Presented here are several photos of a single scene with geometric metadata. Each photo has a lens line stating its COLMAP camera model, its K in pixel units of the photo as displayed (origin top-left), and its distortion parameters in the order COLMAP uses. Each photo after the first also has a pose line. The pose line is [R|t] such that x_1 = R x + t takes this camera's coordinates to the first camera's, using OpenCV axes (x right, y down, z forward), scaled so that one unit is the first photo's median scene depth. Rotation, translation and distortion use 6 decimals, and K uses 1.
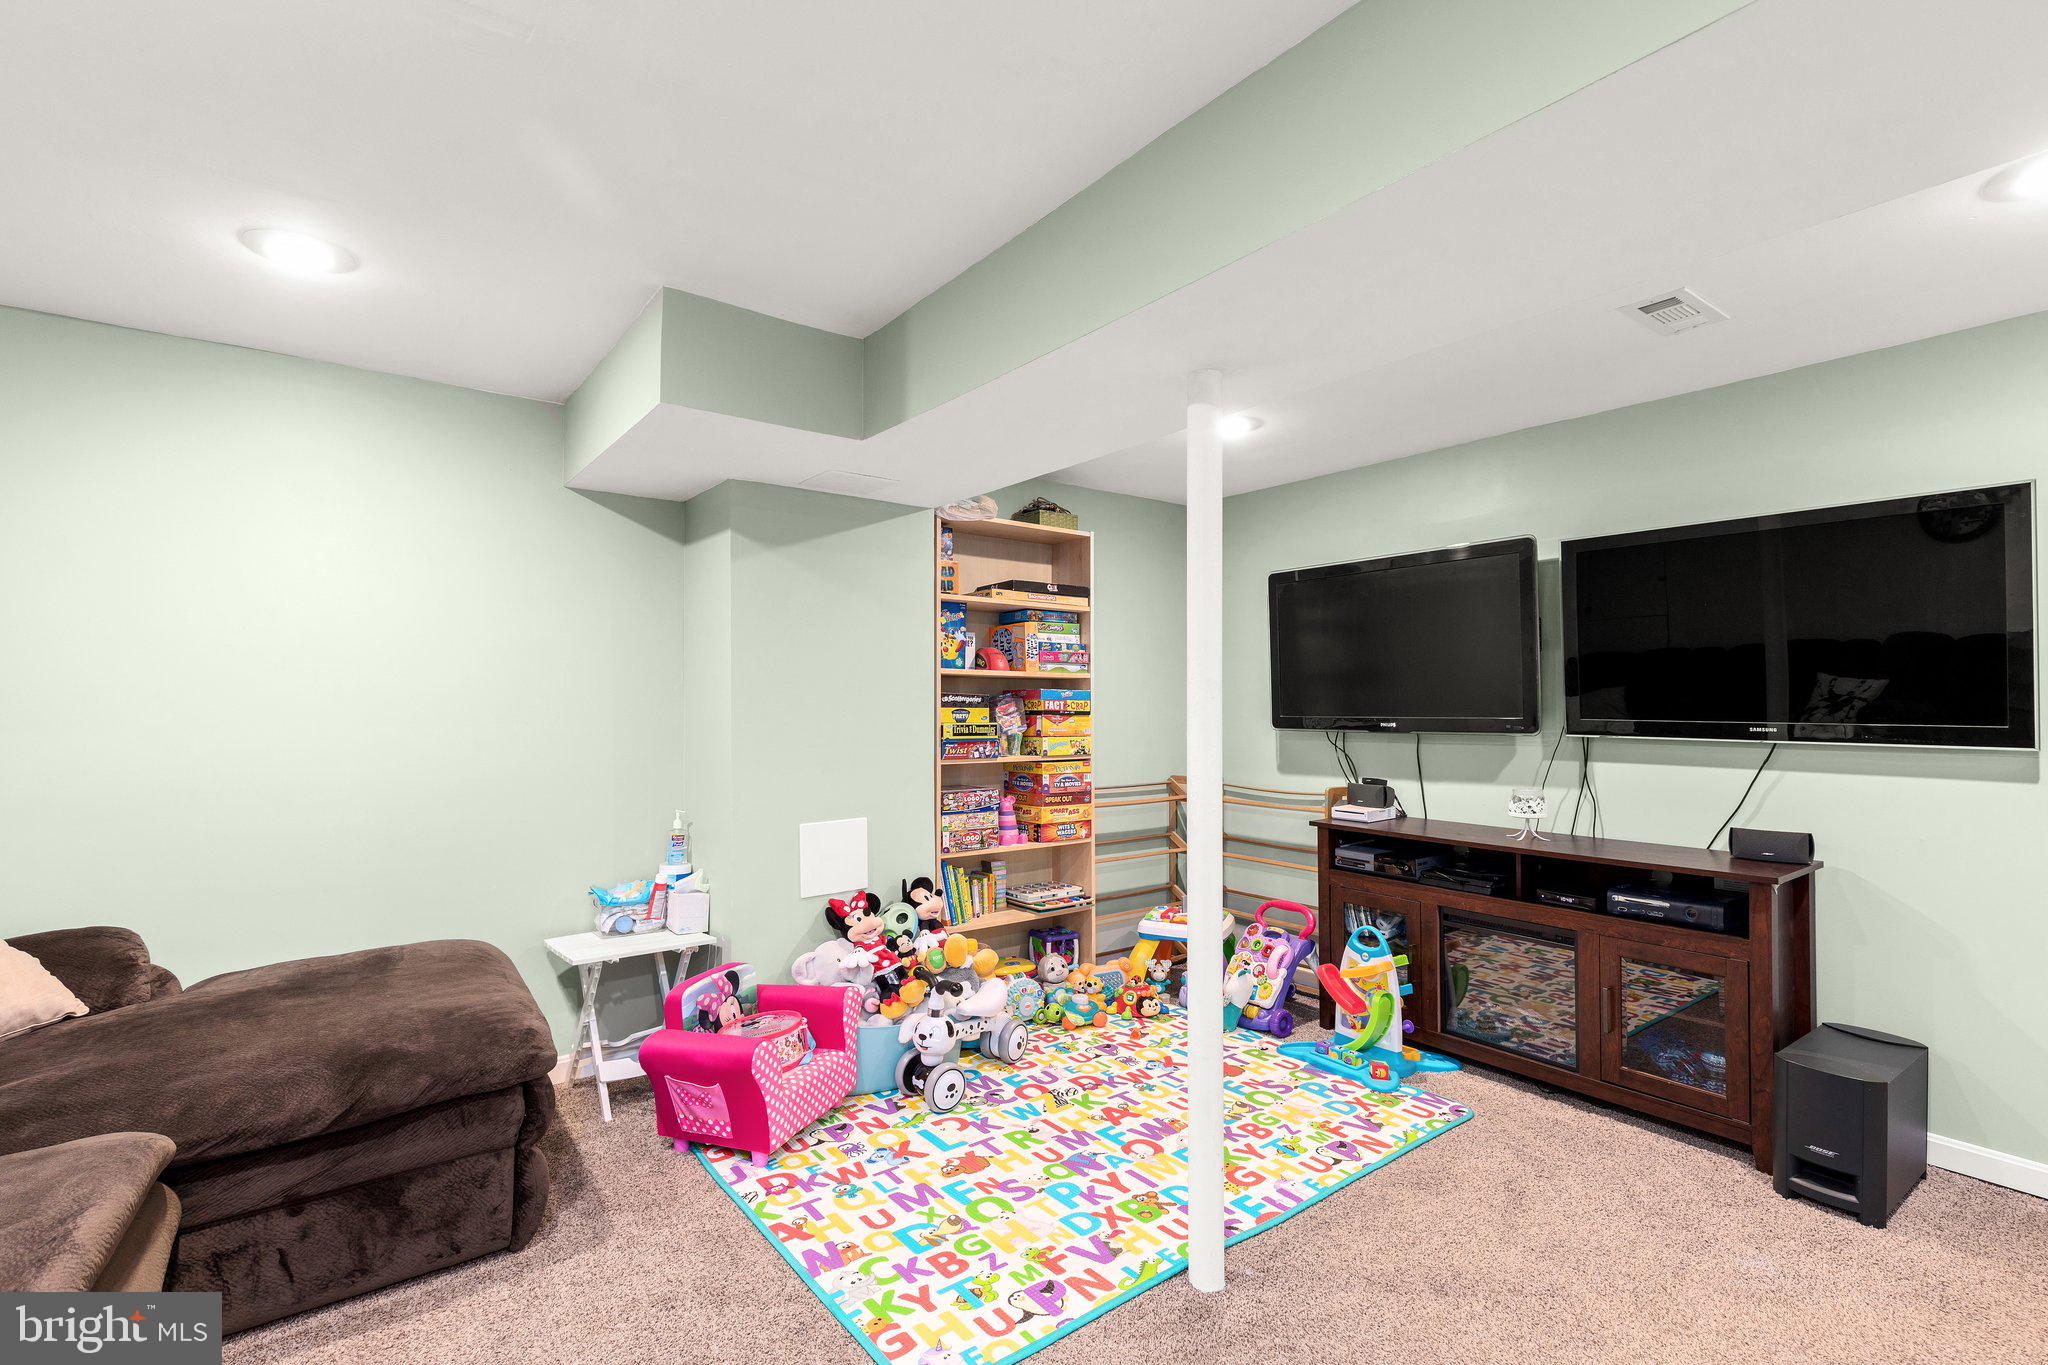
lens RADIAL K [[931.7, 0, 1030.4], [0, 931.7, 709.9], [0, 0, 1]] dist [0.004459, -0.000026]
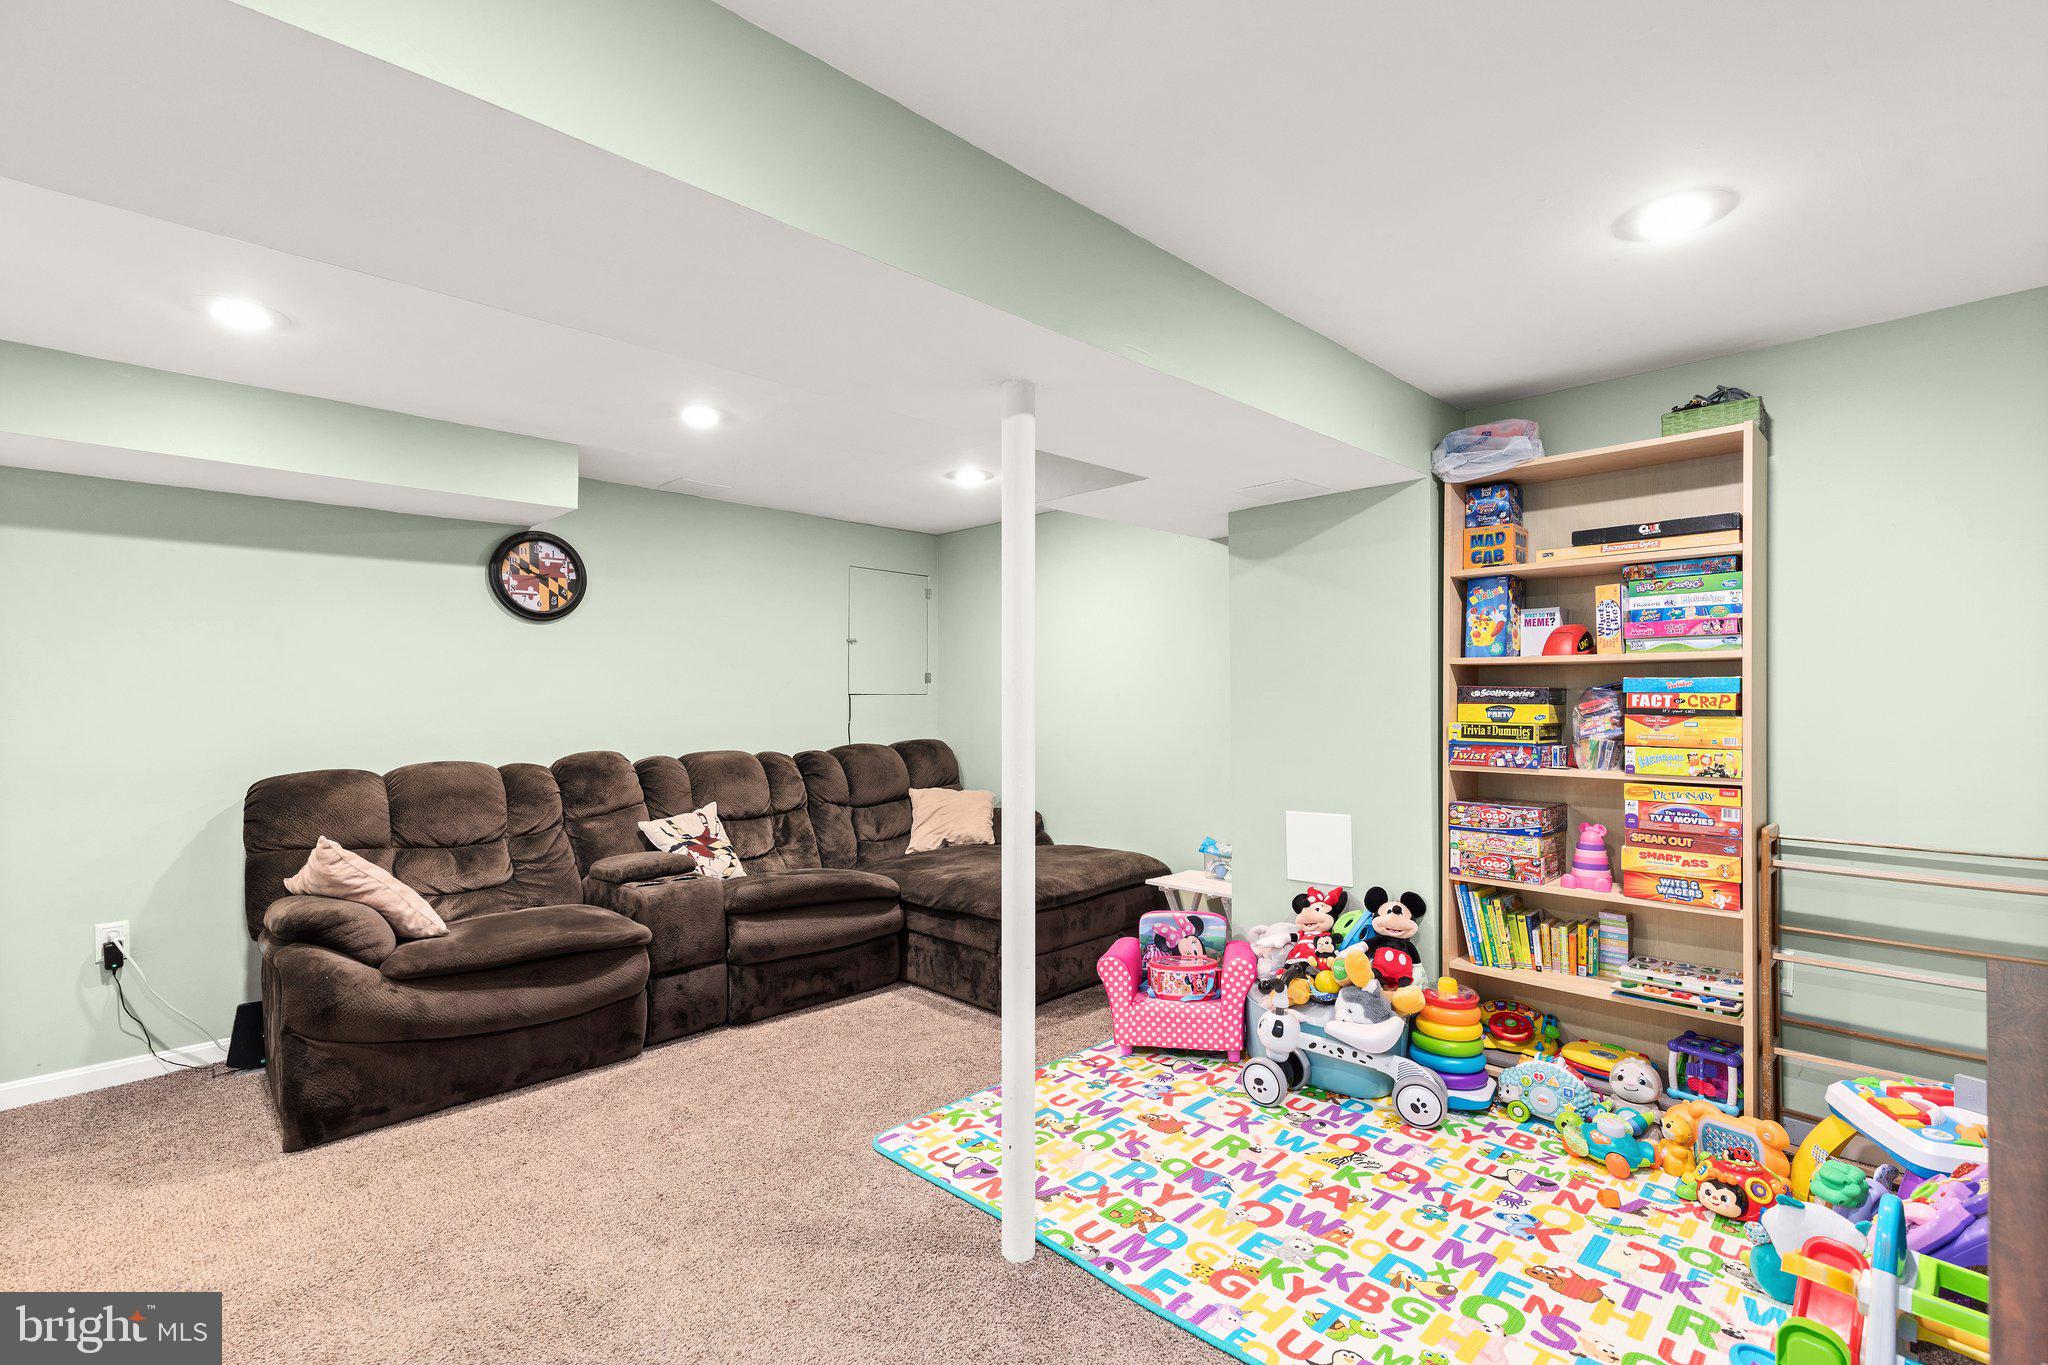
lens RADIAL K [[931.7, 0, 1030.4], [0, 931.7, 709.9], [0, 0, 1]] dist [0.004459, -0.000026]
pose [[0.129451, 0.012330, -0.991509, 0.708466], [0.000458, 0.999922, 0.012495, -0.007797], [0.991586, -0.002072, 0.129435, 0.504500]]
